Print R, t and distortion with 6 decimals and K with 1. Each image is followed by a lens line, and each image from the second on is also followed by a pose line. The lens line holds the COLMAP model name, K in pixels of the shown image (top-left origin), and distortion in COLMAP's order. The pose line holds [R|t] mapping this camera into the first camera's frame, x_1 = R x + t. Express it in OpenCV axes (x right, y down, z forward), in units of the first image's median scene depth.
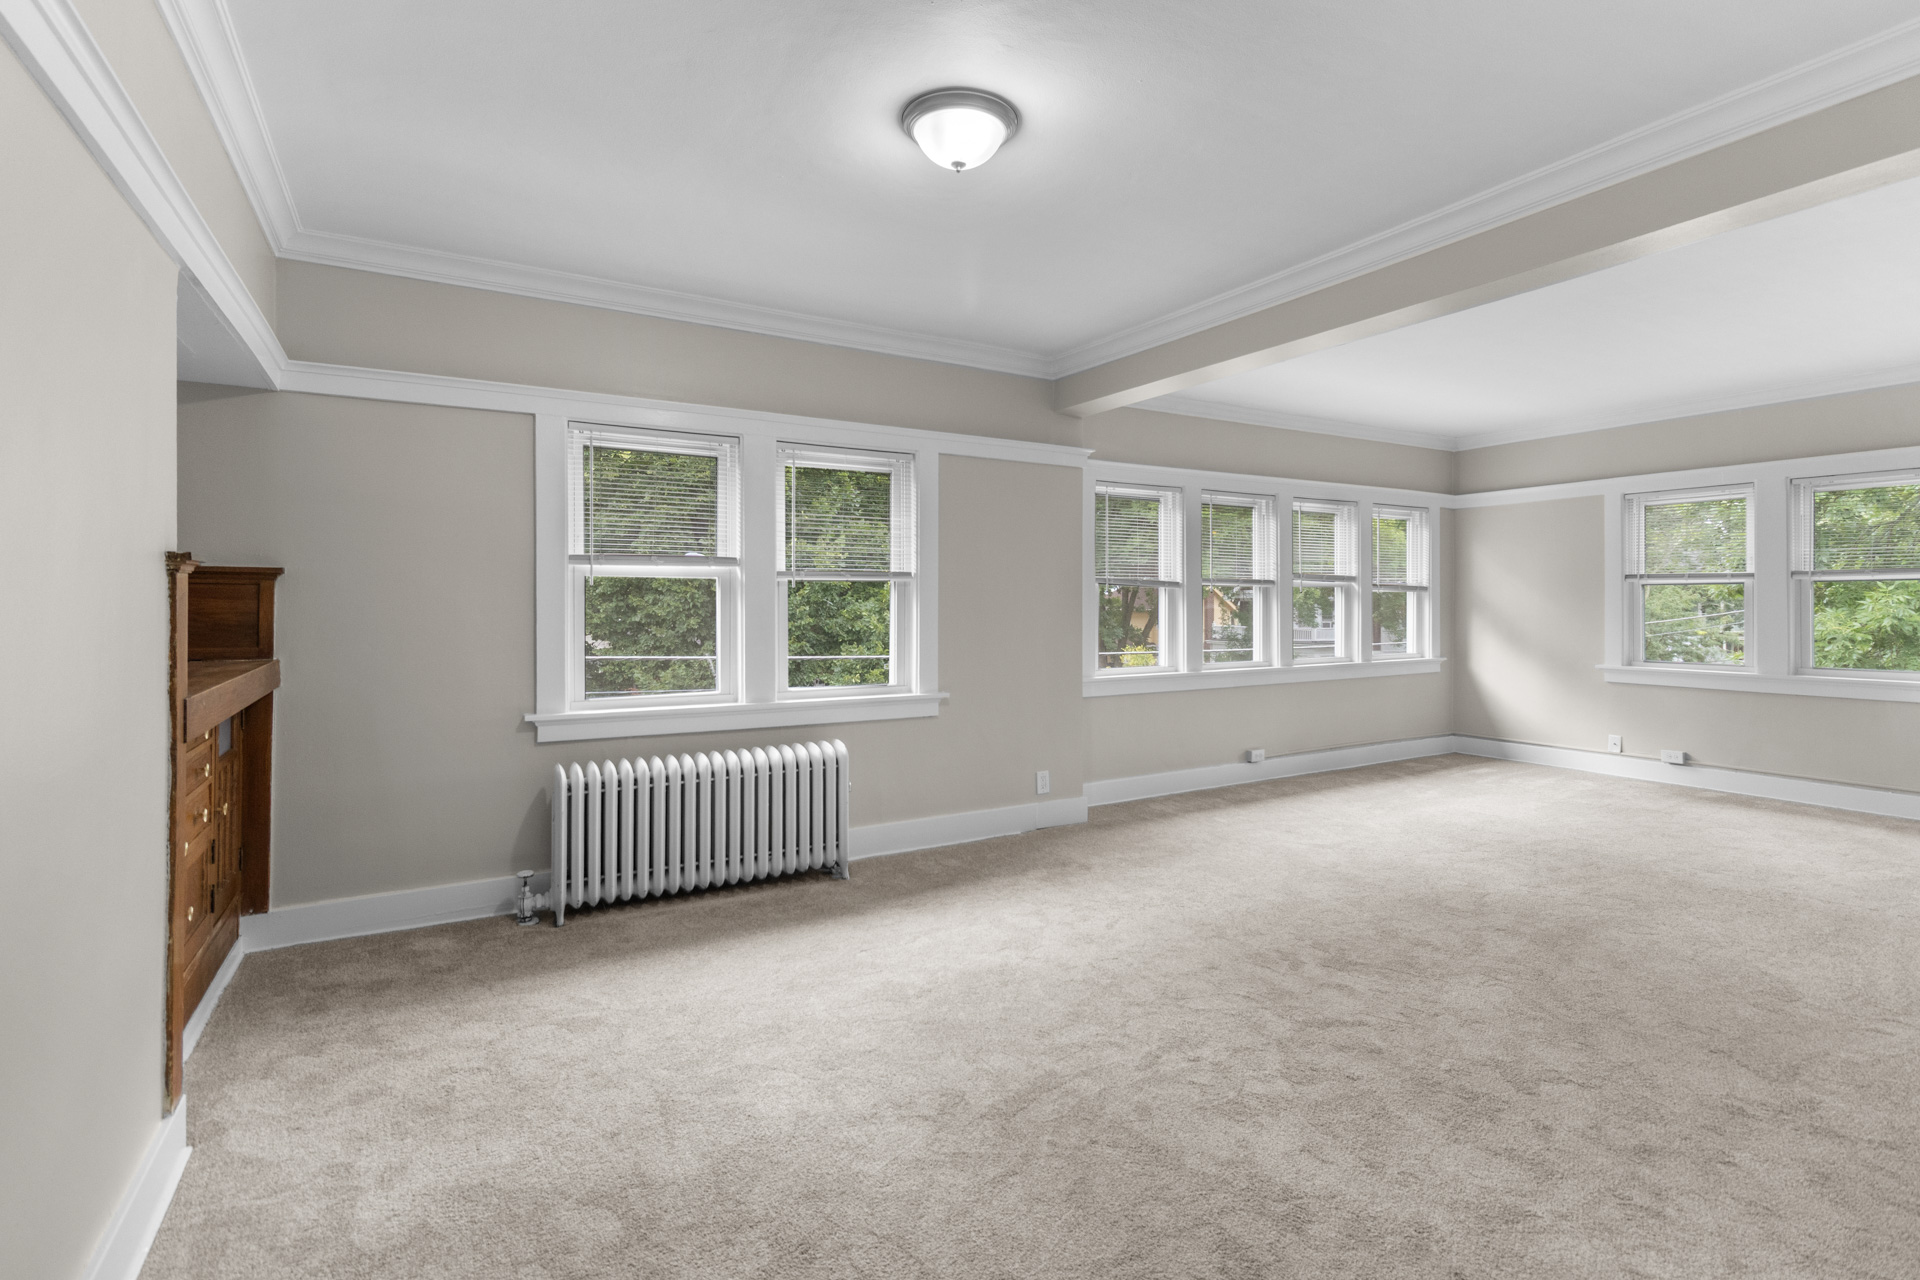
lens RADIAL K [[887.9, 0, 955.2], [0, 887.9, 599.6], [0, 0, 1]] dist [0.000556, 0.000179]
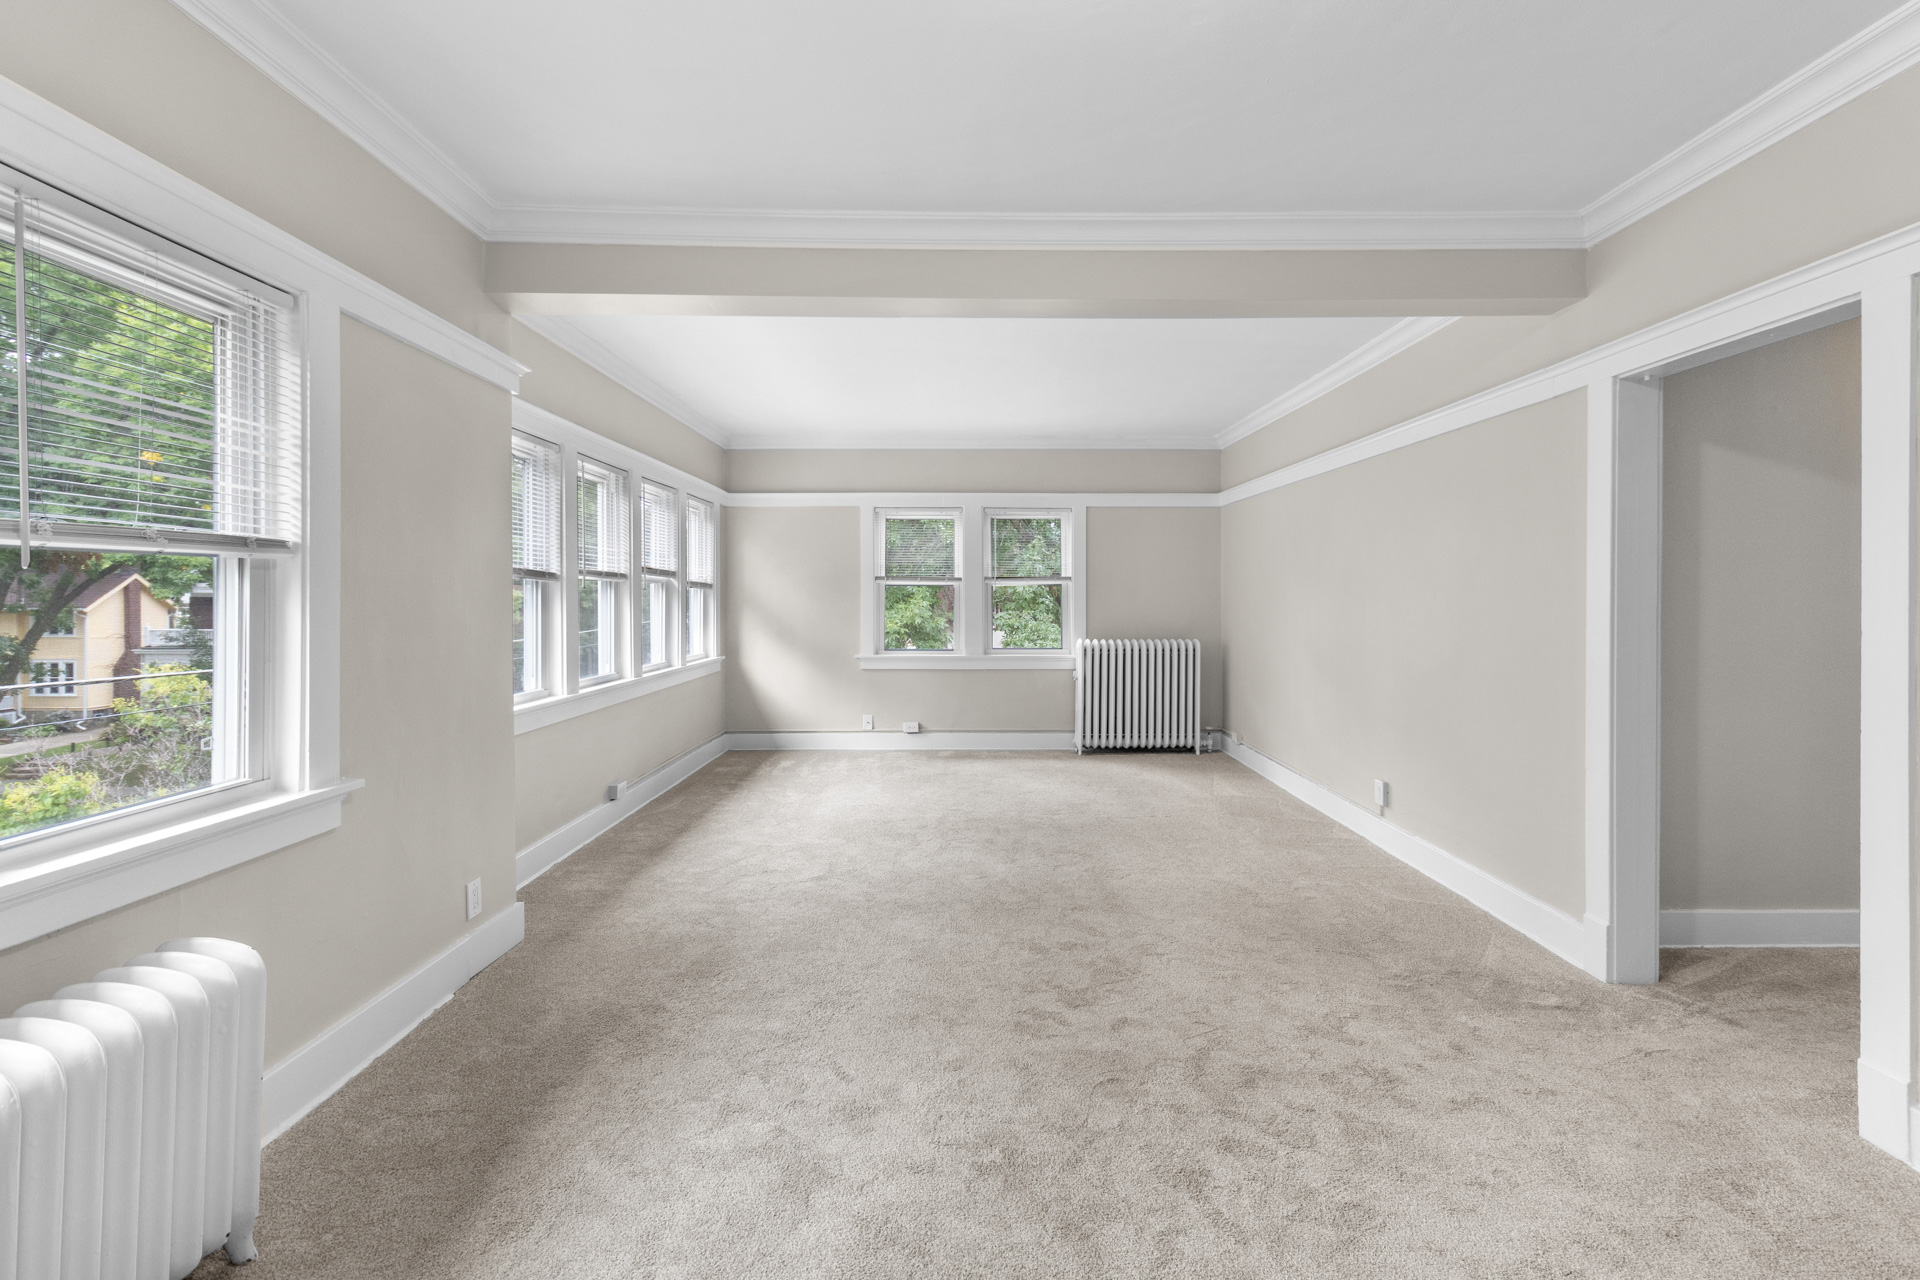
lens RADIAL K [[893.4, 0, 967.1], [0, 893.4, 598.3], [0, 0, 1]] dist [-0.001180, 0.000110]
pose [[0.494773, 0.001092, 0.869021, -0.284438], [-0.003594, 0.999993, 0.000789, -0.000775], [-0.869015, -0.003514, 0.494774, 0.436677]]
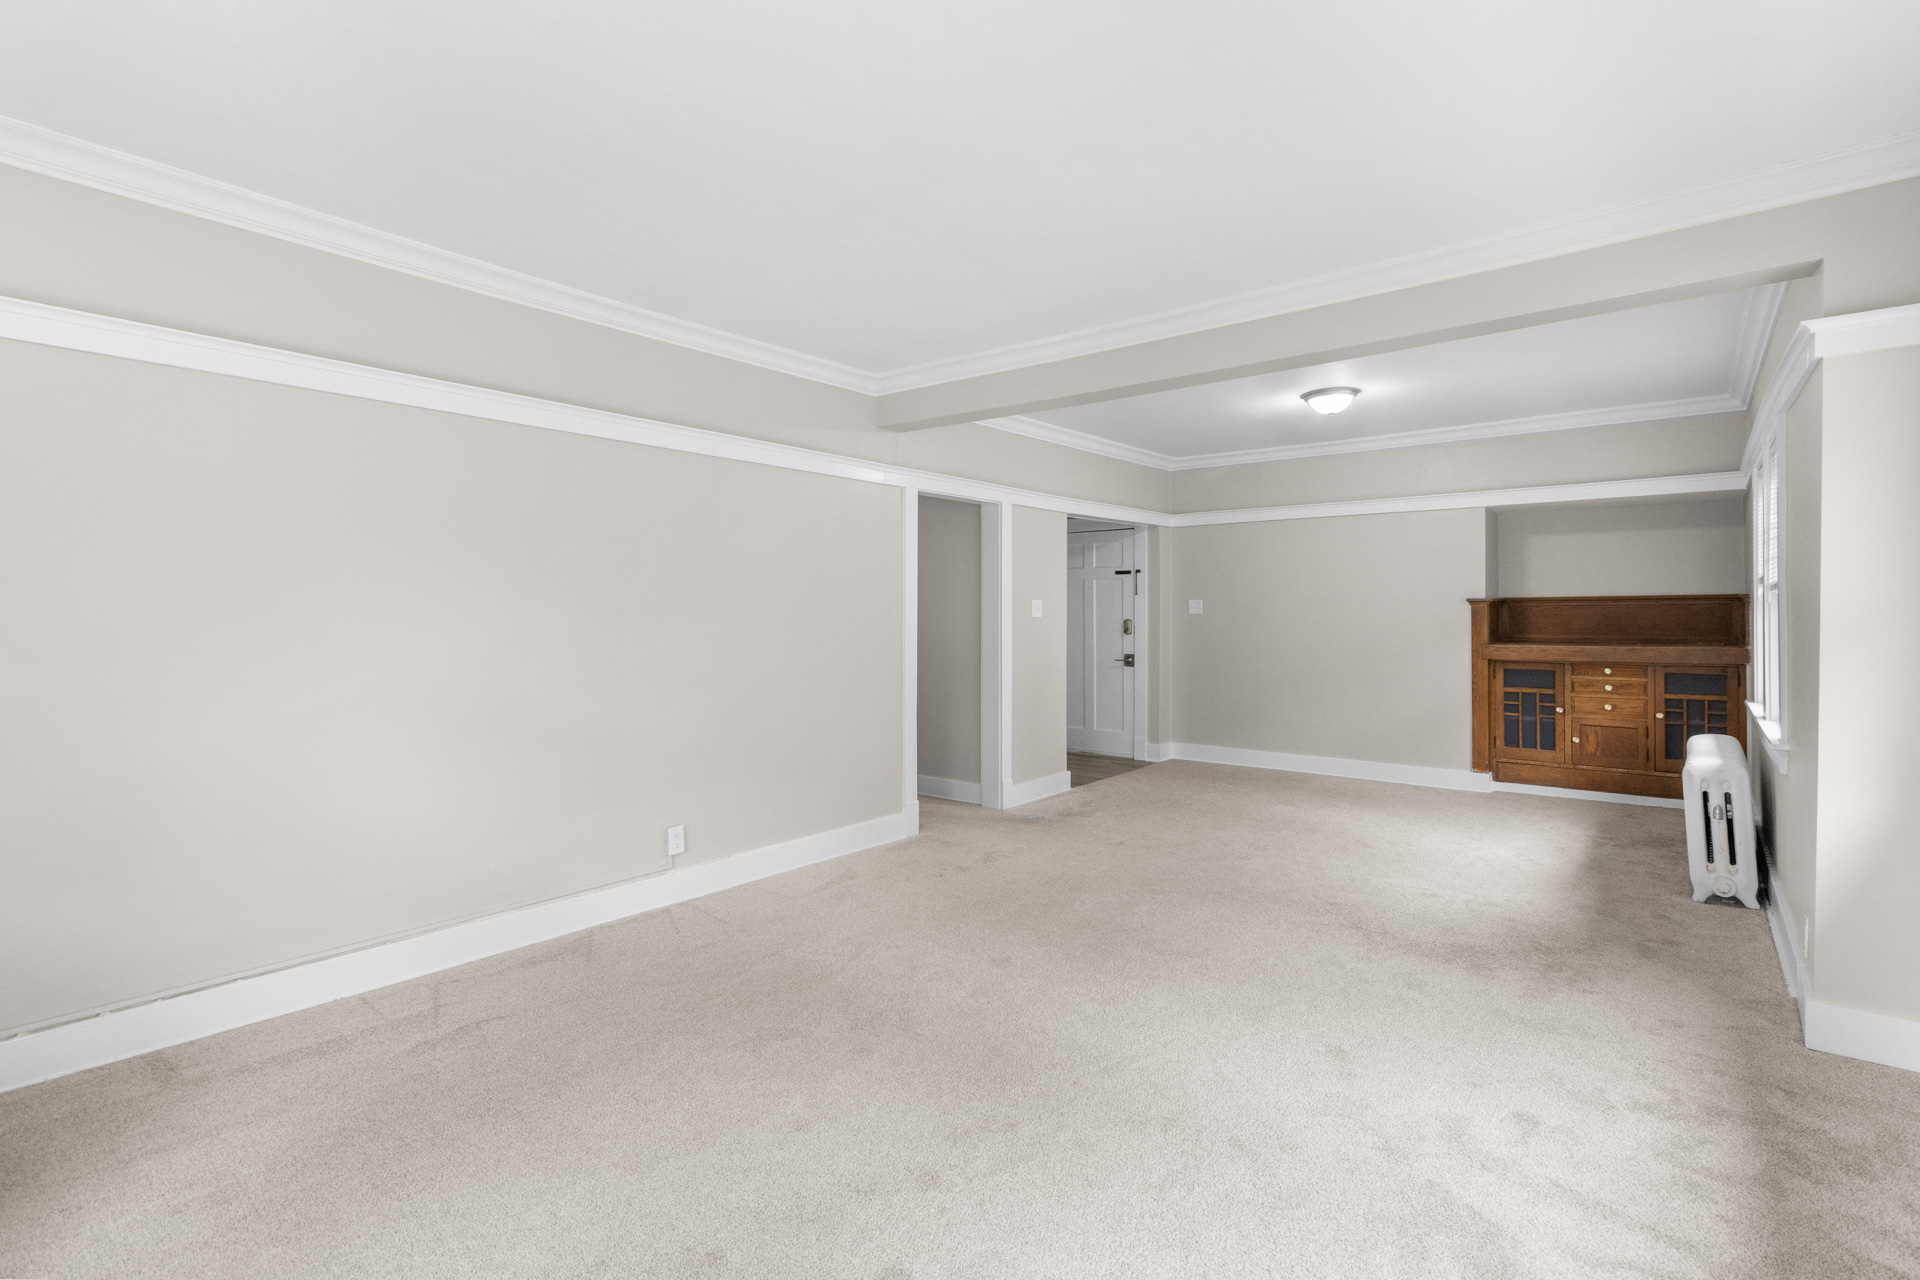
lens RADIAL K [[889.8, 0, 967.1], [0, 889.8, 619.9], [0, 0, 1]] dist [-0.000839, 0.000074]
pose [[-0.934511, 0.008898, -0.355824, 0.839568], [0.007081, 0.999954, 0.006409, -0.002223], [0.355865, 0.003470, -0.934531, 1.425191]]
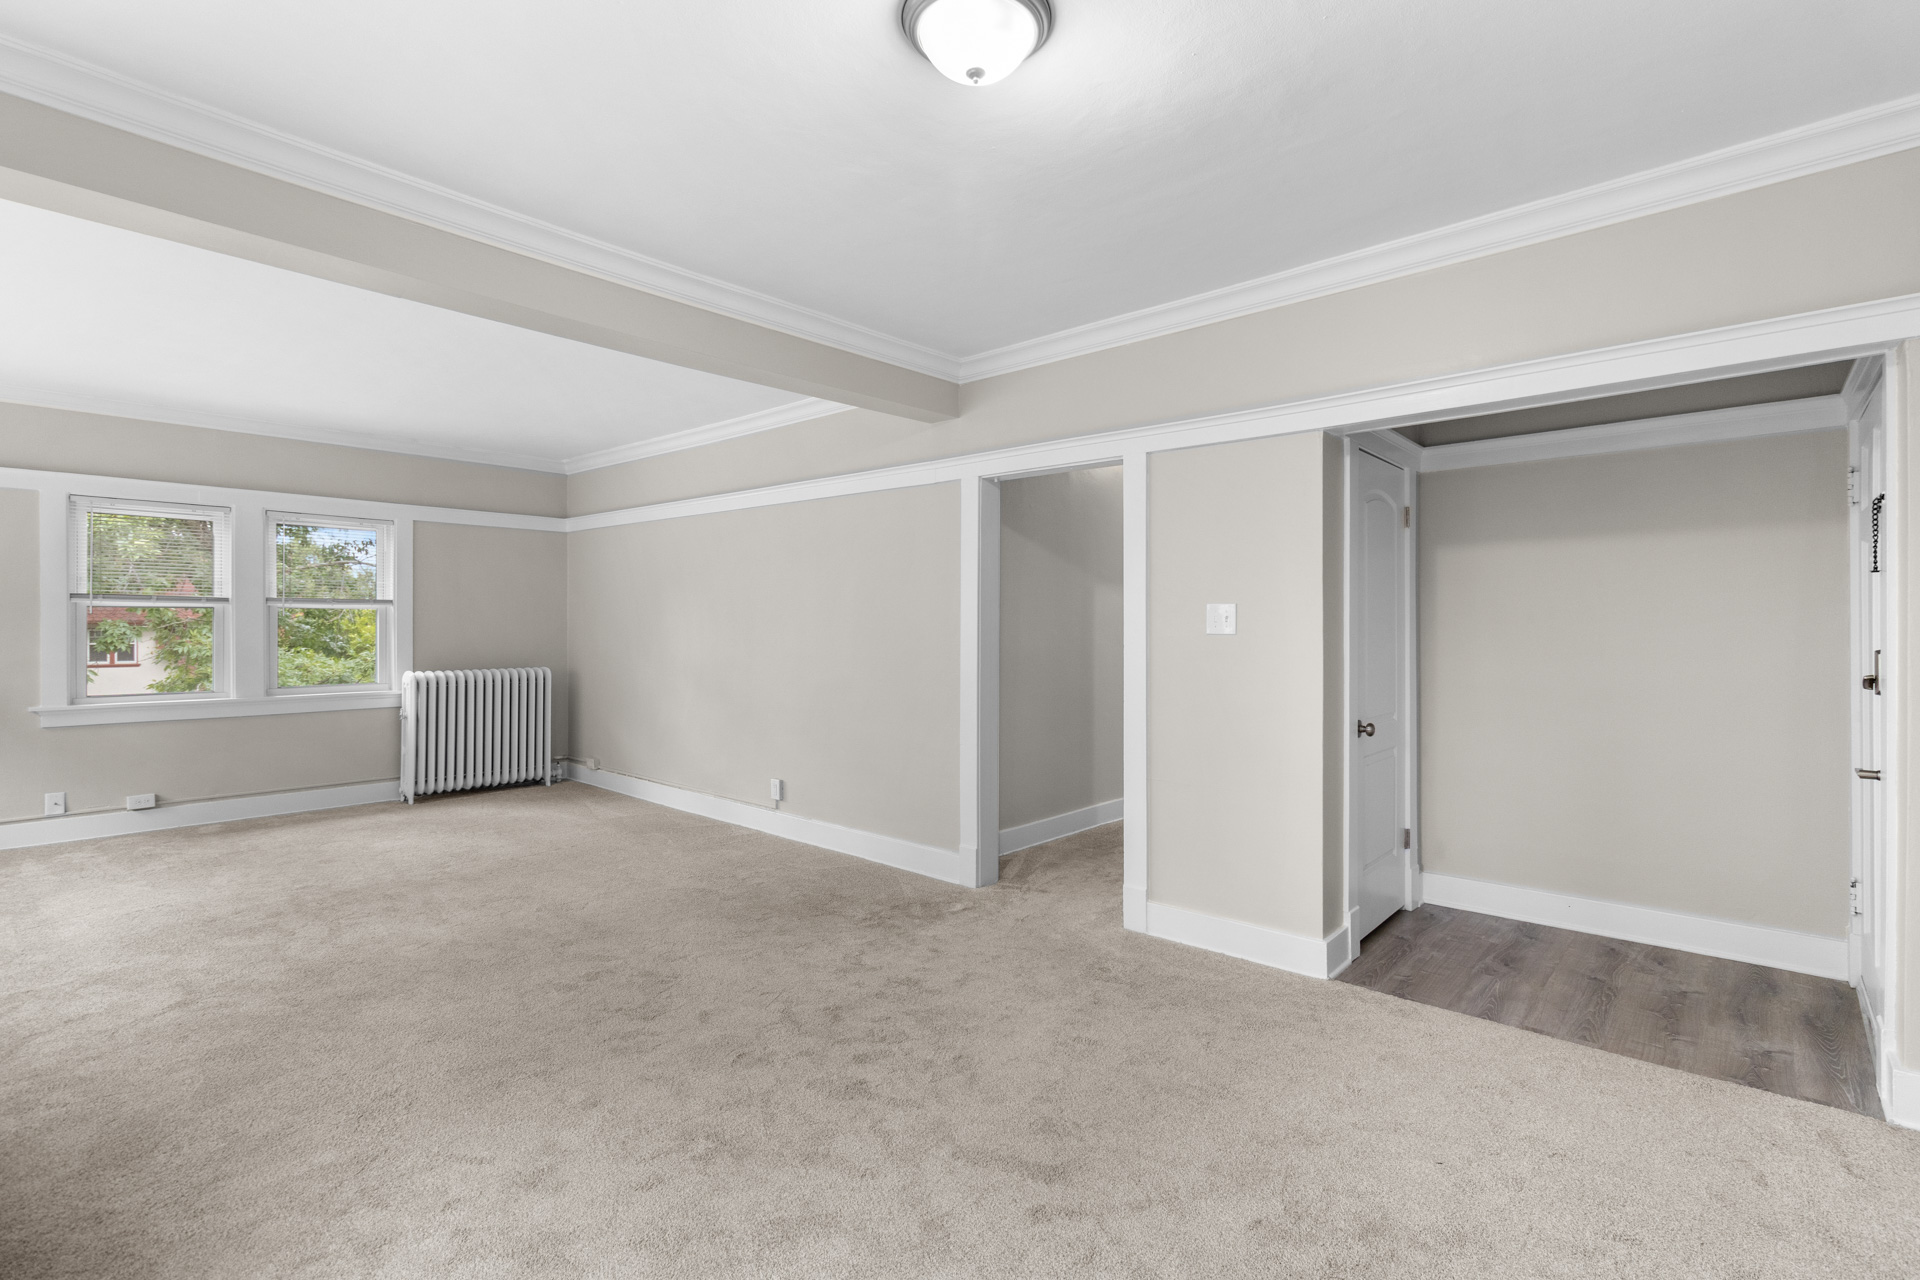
lens RADIAL K [[889.8, 0, 967.1], [0, 889.8, 619.9], [0, 0, 1]] dist [-0.000839, 0.000074]
pose [[-0.316692, 0.006302, 0.948508, -0.389437], [-0.004767, 0.999955, -0.008235, -0.000936], [-0.948517, -0.007129, -0.316647, 0.662442]]
